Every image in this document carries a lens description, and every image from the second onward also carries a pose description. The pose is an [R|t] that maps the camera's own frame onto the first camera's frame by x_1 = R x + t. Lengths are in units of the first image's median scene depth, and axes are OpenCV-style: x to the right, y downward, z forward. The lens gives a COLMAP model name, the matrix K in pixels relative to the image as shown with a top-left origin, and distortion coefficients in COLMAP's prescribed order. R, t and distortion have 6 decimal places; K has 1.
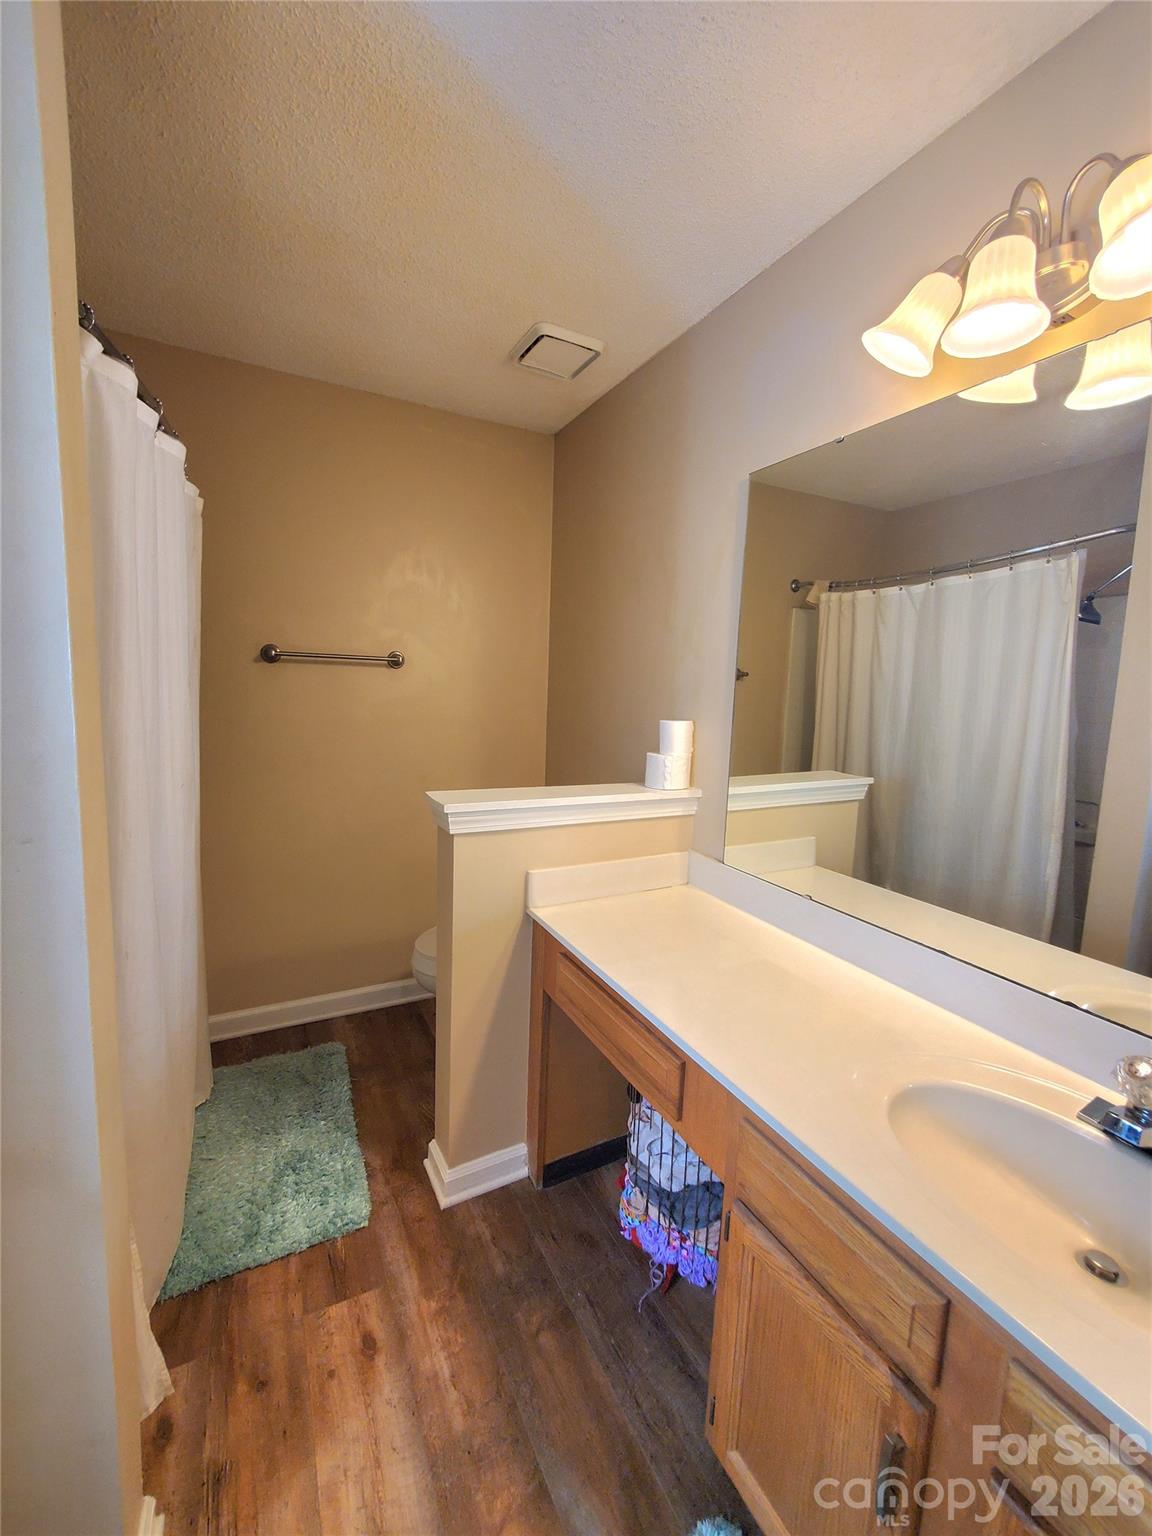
lens RADIAL K [[609.0, 0, 548.7], [0, 609.0, 755.2], [0, 0, 1]] dist [-0.000892, -0.001303]
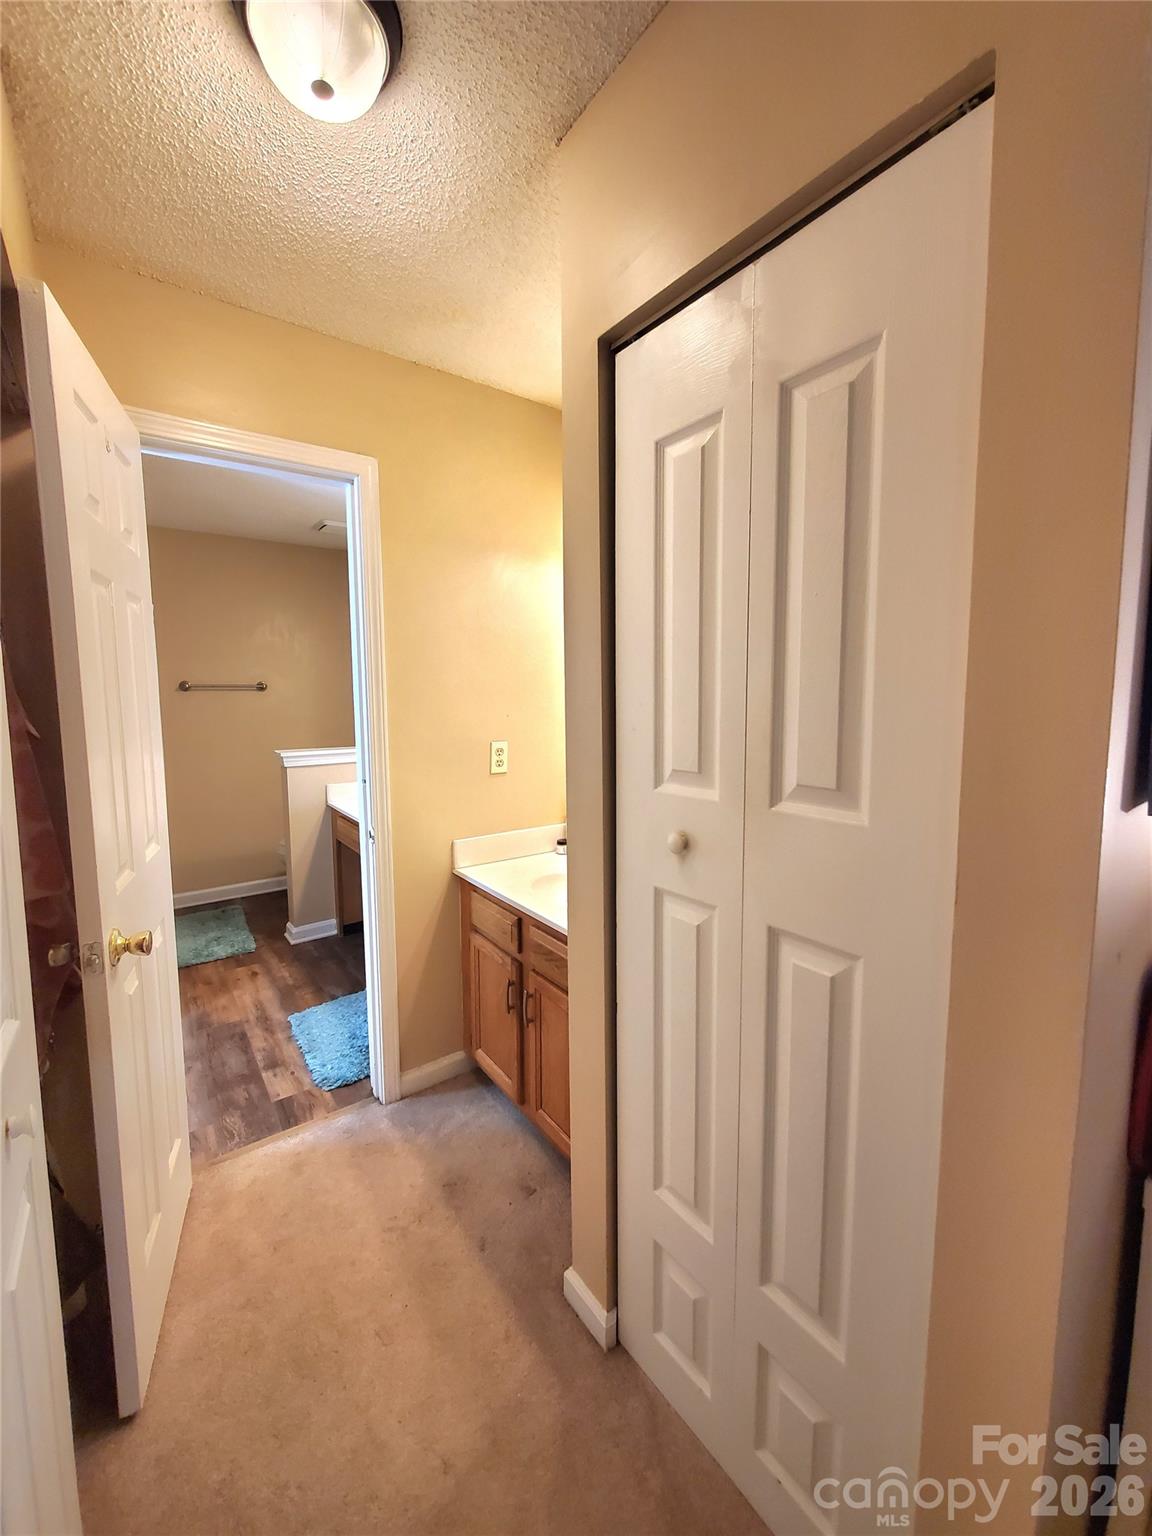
lens RADIAL K [[609.0, 0, 548.7], [0, 609.0, 755.2], [0, 0, 1]] dist [-0.000892, -0.001303]
pose [[0.987793, -0.057587, 0.144739, 0.537356], [0.059317, 0.998210, -0.007657, 0.184762], [-0.144039, 0.016149, 0.989440, -1.517090]]
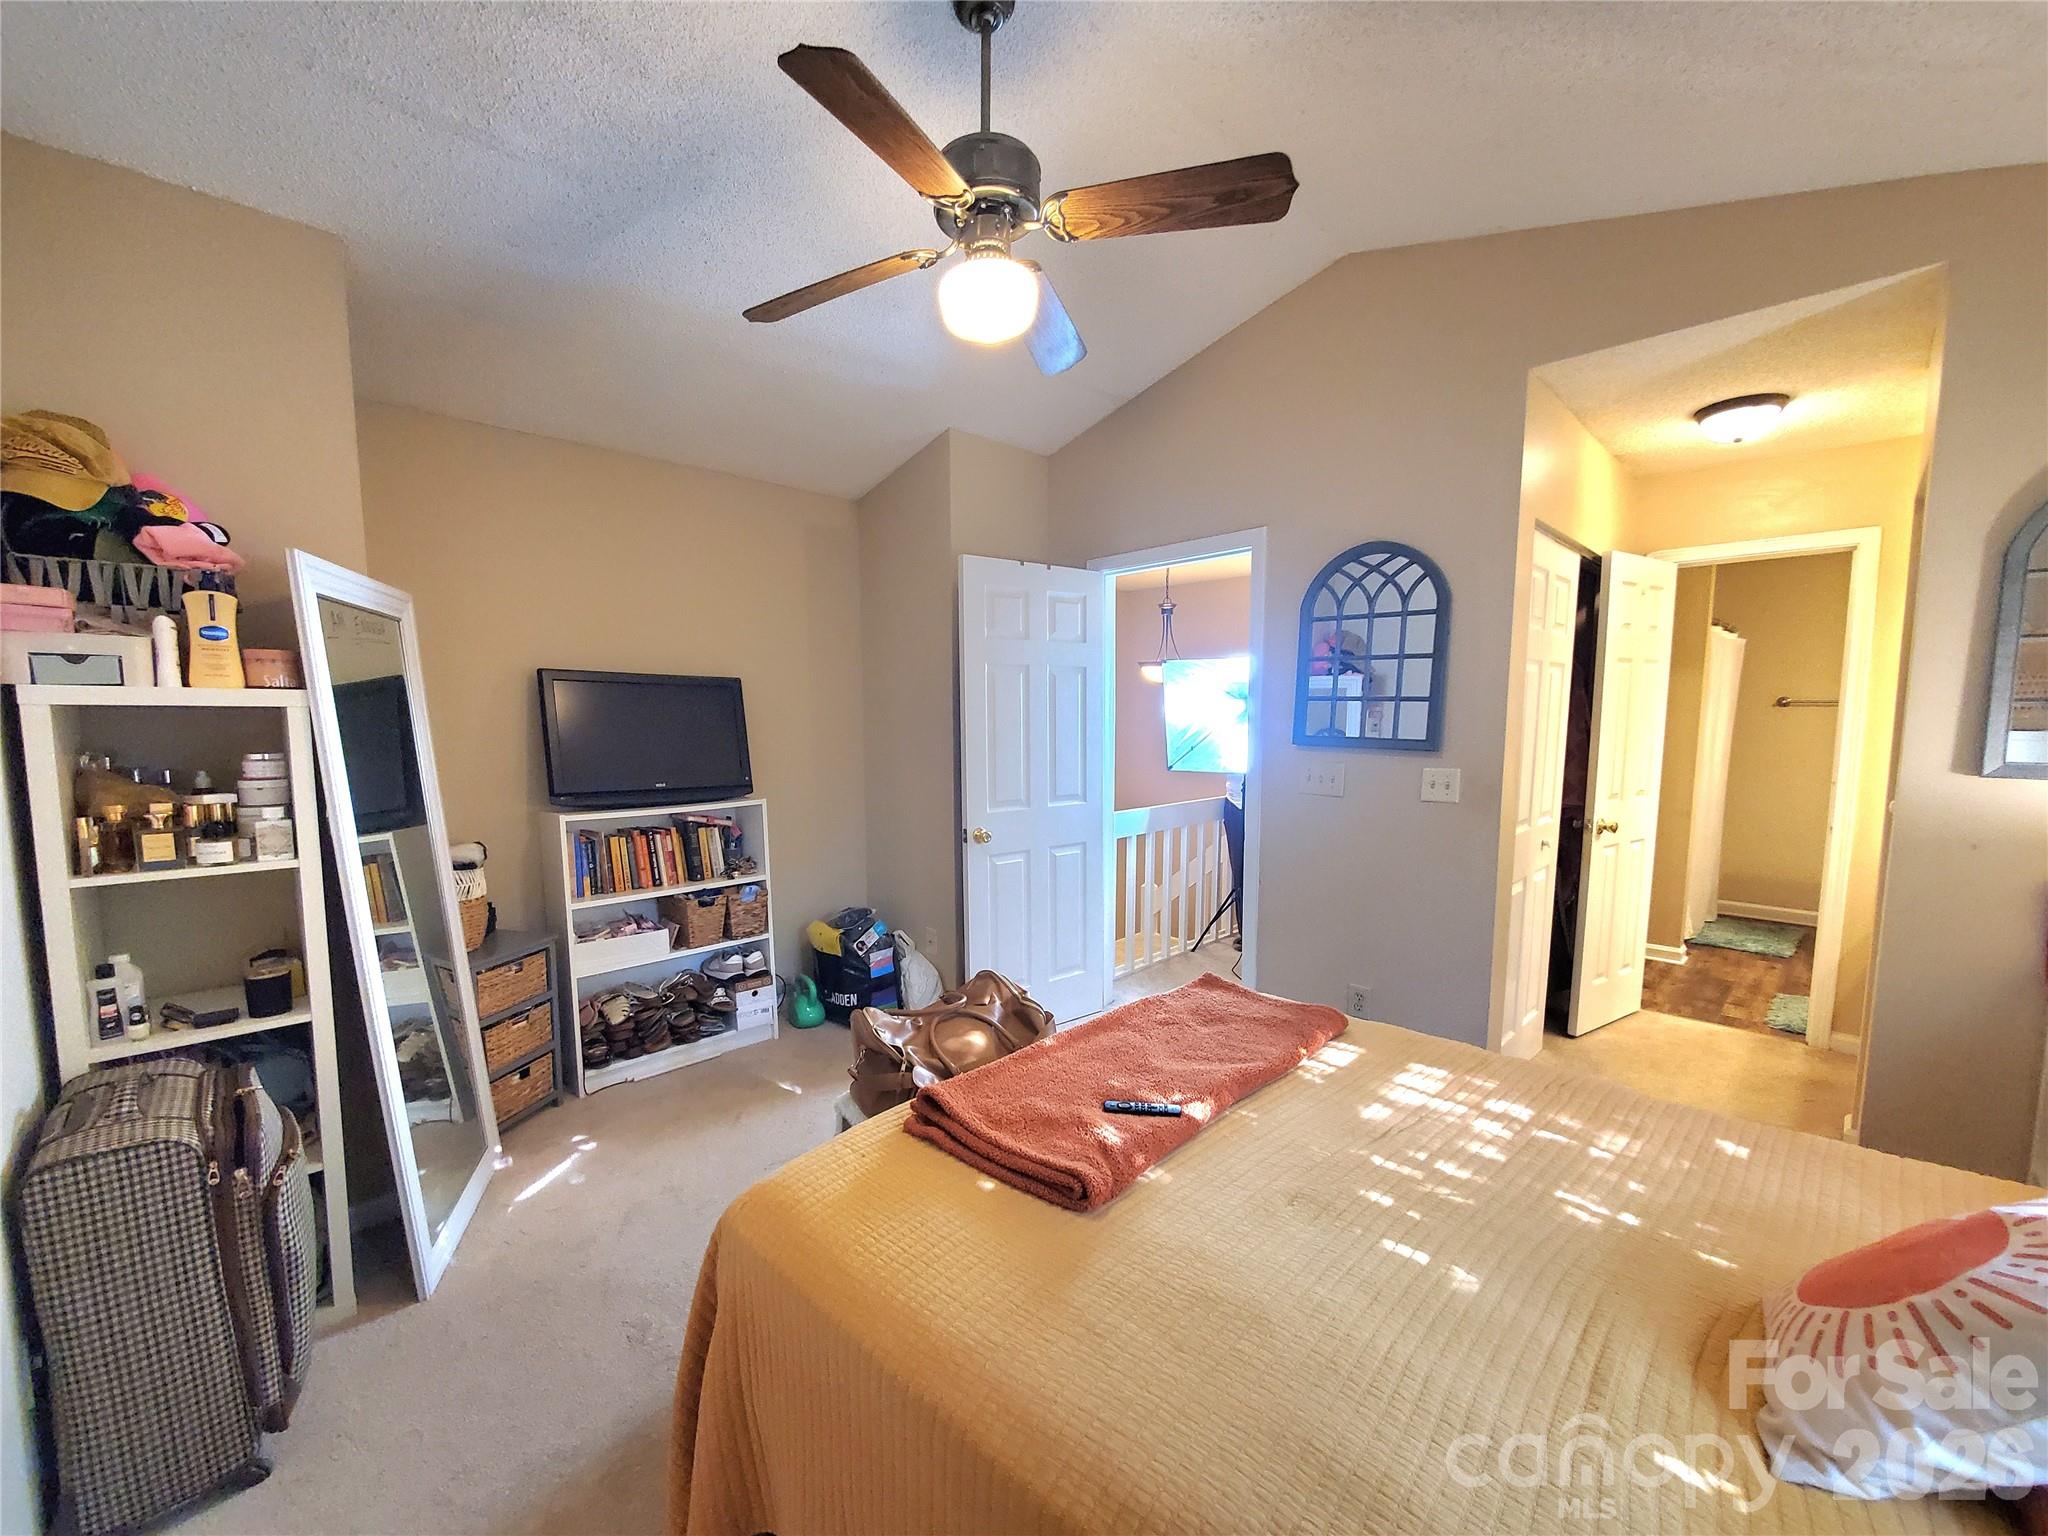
lens RADIAL K [[812.0, 0, 1002.4], [0, 812.0, 808.5], [0, 0, 1]] dist [-0.000892, -0.001303]
pose [[0.300688, 0.070635, -0.951103, 1.924878], [-0.088136, 0.995044, 0.046035, 0.401400], [0.949641, 0.069985, 0.305423, -3.183045]]
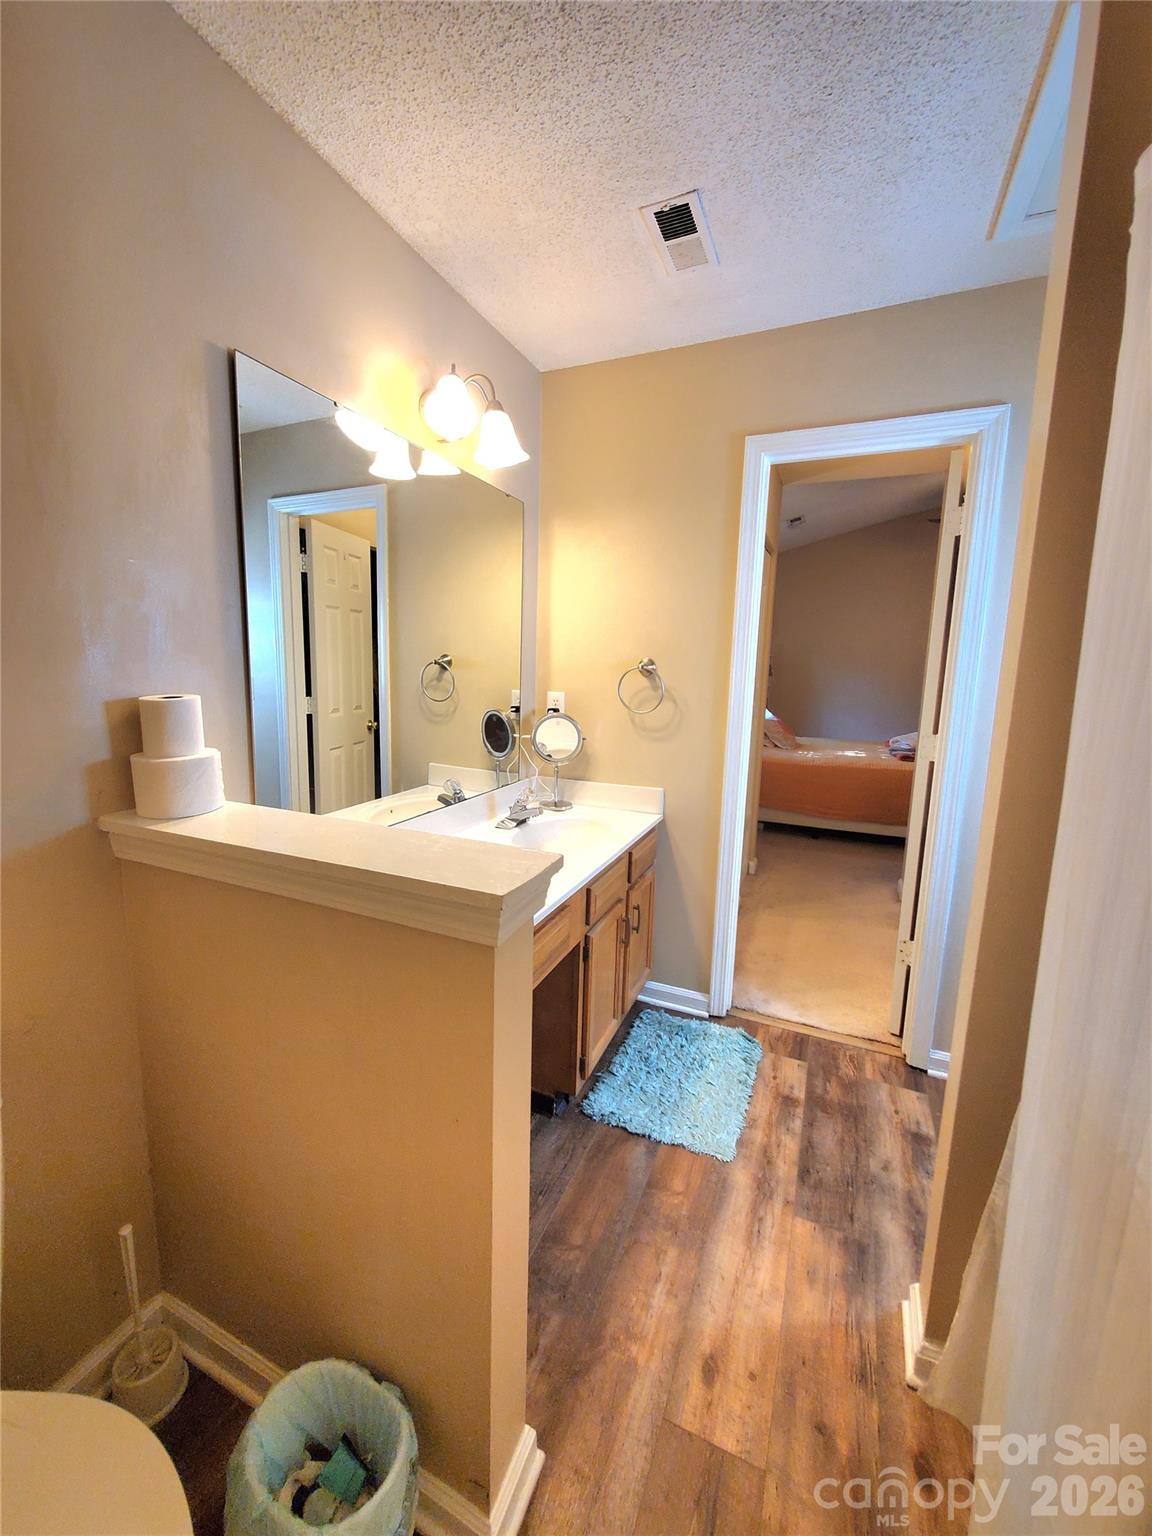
lens RADIAL K [[609.0, 0, 548.7], [0, 609.0, 755.2], [0, 0, 1]] dist [-0.000892, -0.001303]
pose [[-0.615811, -0.176071, 0.767969, -0.672370], [0.050978, 0.963765, 0.261838, -0.202218], [-0.786243, 0.200392, -0.584521, 1.498156]]
